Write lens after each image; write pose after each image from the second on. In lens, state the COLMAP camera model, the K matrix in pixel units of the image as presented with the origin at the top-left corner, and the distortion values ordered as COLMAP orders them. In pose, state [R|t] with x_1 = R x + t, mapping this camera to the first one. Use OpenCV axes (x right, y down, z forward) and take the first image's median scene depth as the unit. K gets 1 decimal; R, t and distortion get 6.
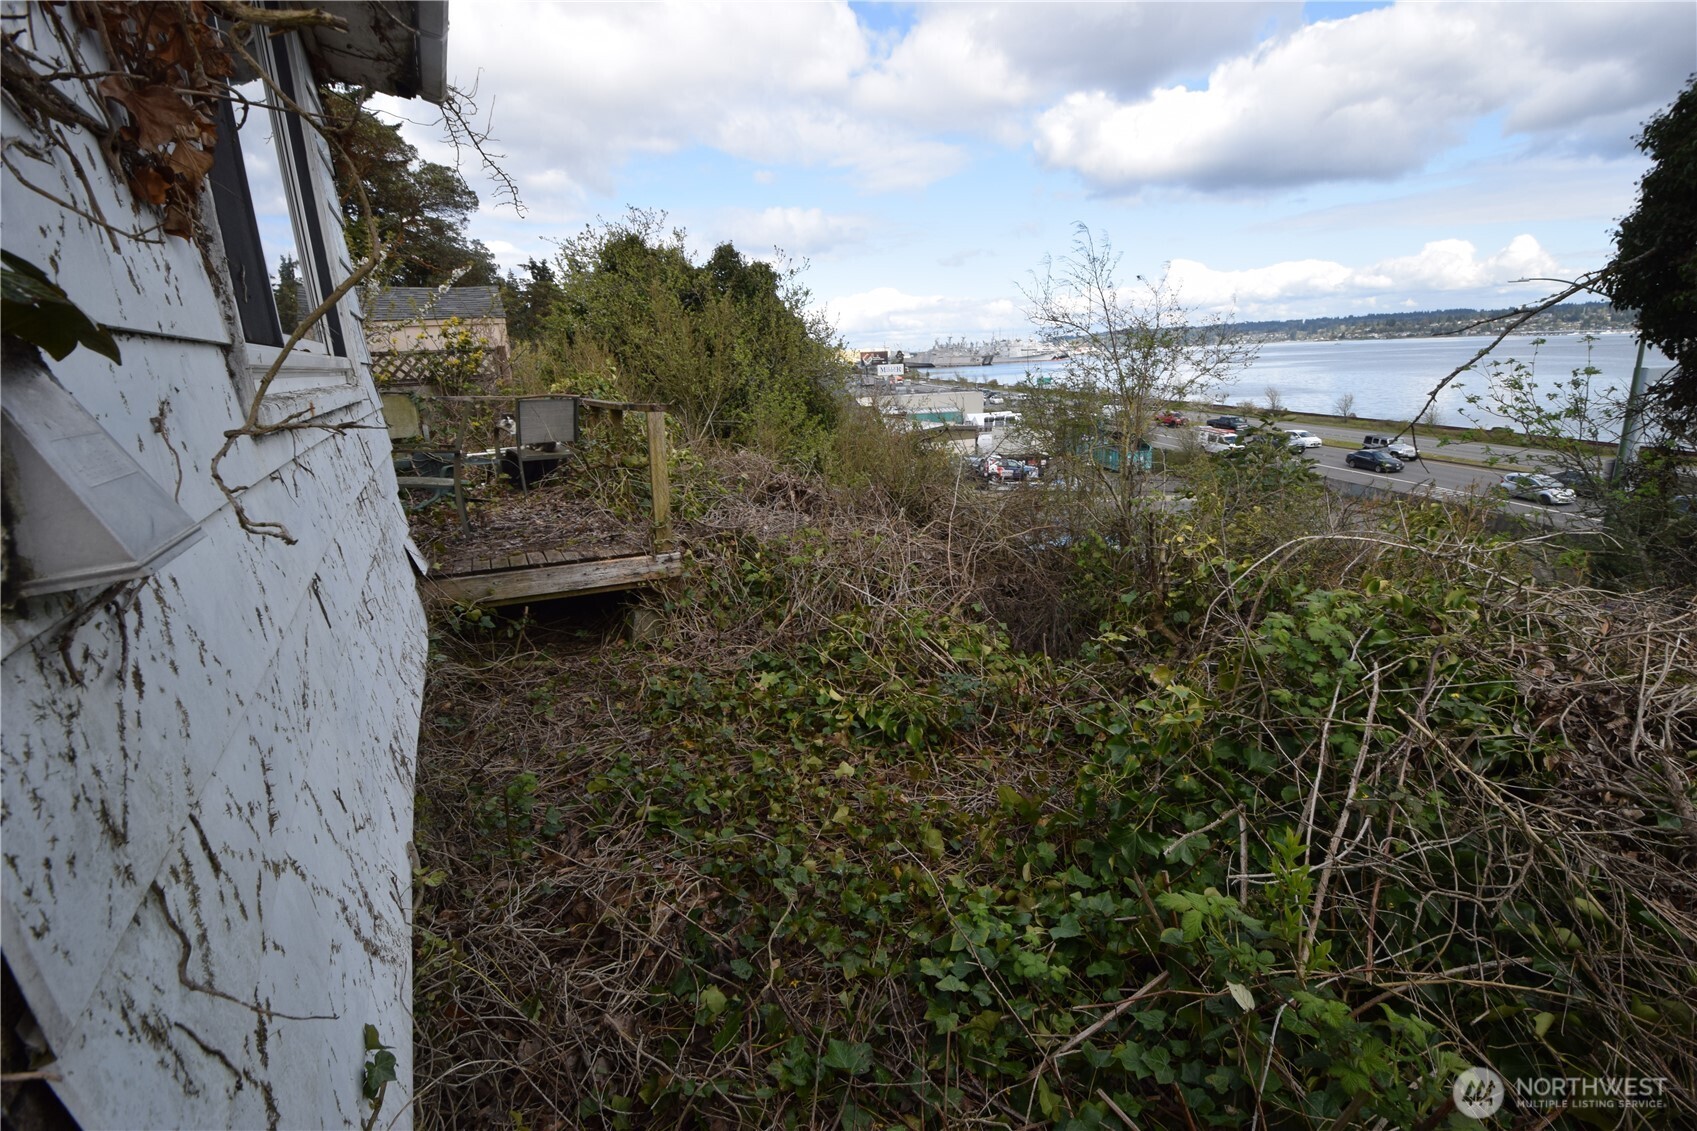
lens RADIAL K [[742.5, 0, 850.8], [0, 742.5, 556.8], [0, 0, 1]] dist [0.004185, -0.016334]
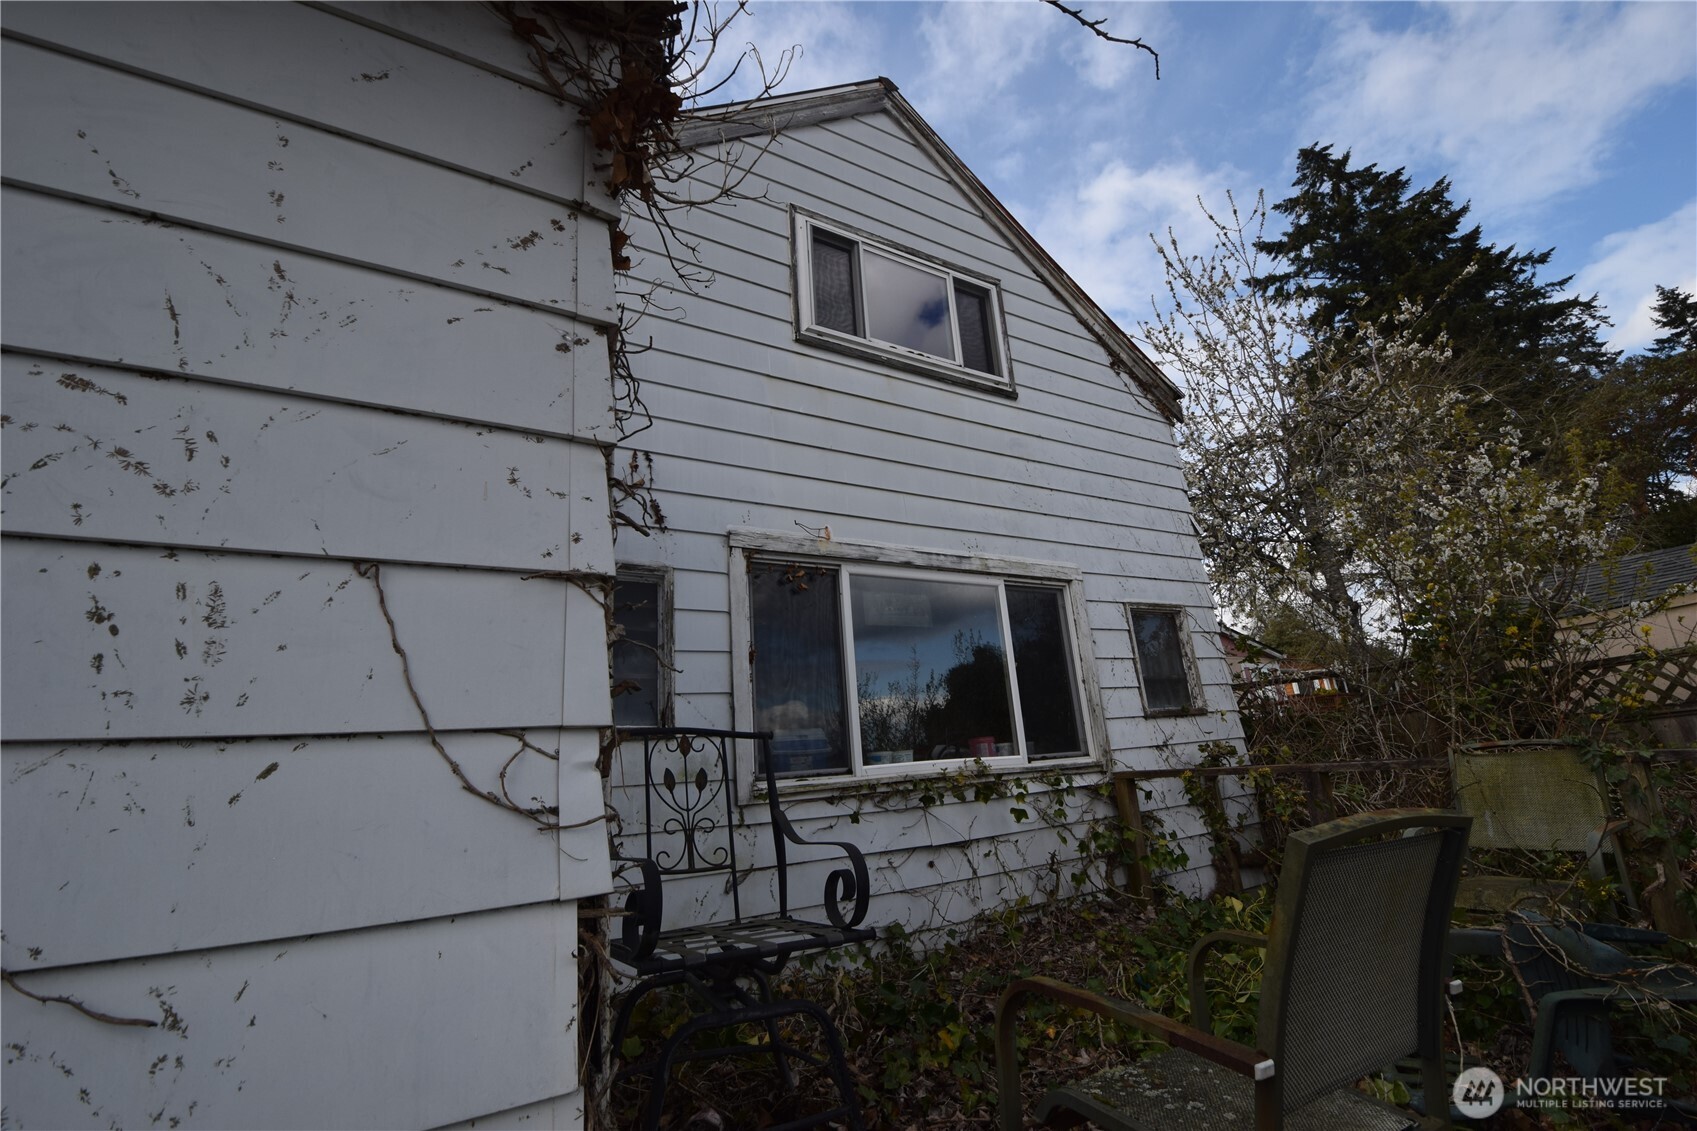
lens RADIAL K [[742.5, 0, 855.2], [0, 742.5, 553.0], [0, 0, 1]] dist [0.004185, -0.016334]
pose [[0.069306, -0.256793, -0.963978, -0.132682], [-0.180882, 0.947050, -0.265288, -0.098279], [0.981060, 0.192753, 0.019187, 0.400999]]
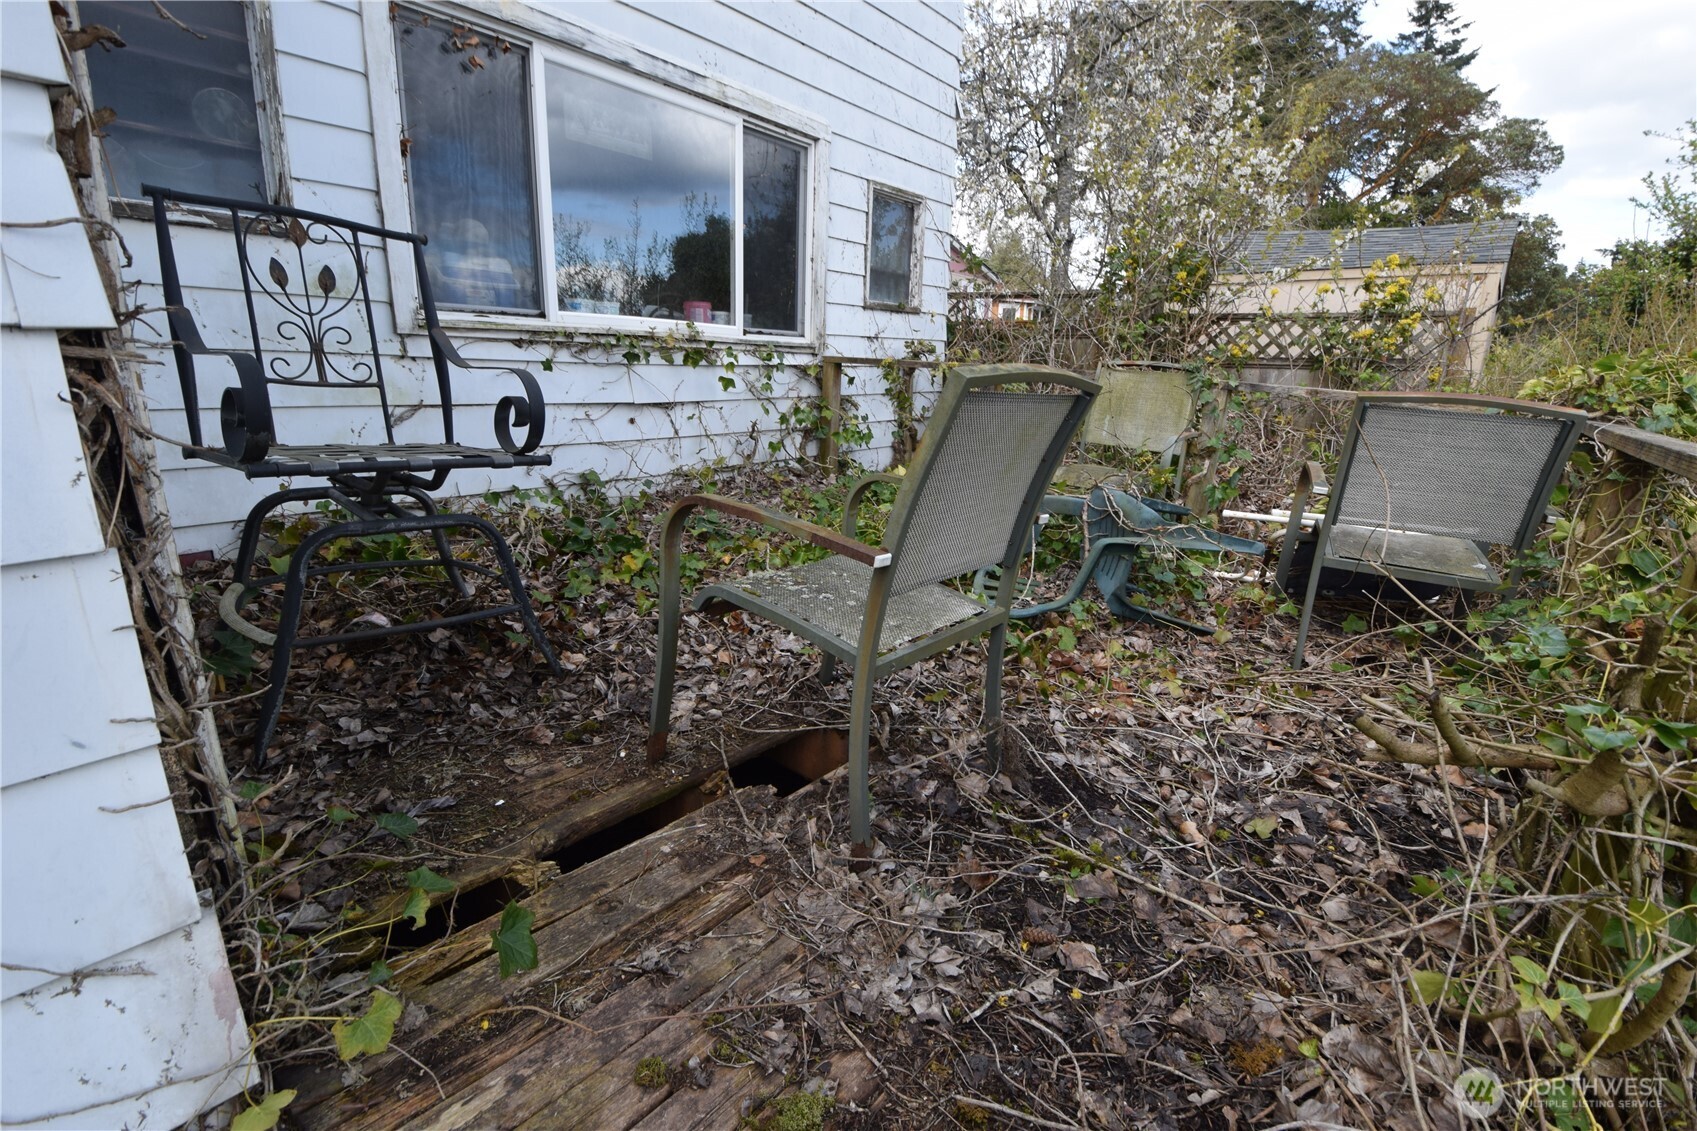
lens RADIAL K [[742.5, 0, 857.7], [0, 742.5, 562.3], [0, 0, 1]] dist [0.004185, -0.016334]
pose [[0.409984, 0.289652, -0.864878, -0.143053], [-0.279788, 0.942459, 0.183004, -0.088190], [0.868119, 0.166954, 0.467434, 0.412835]]
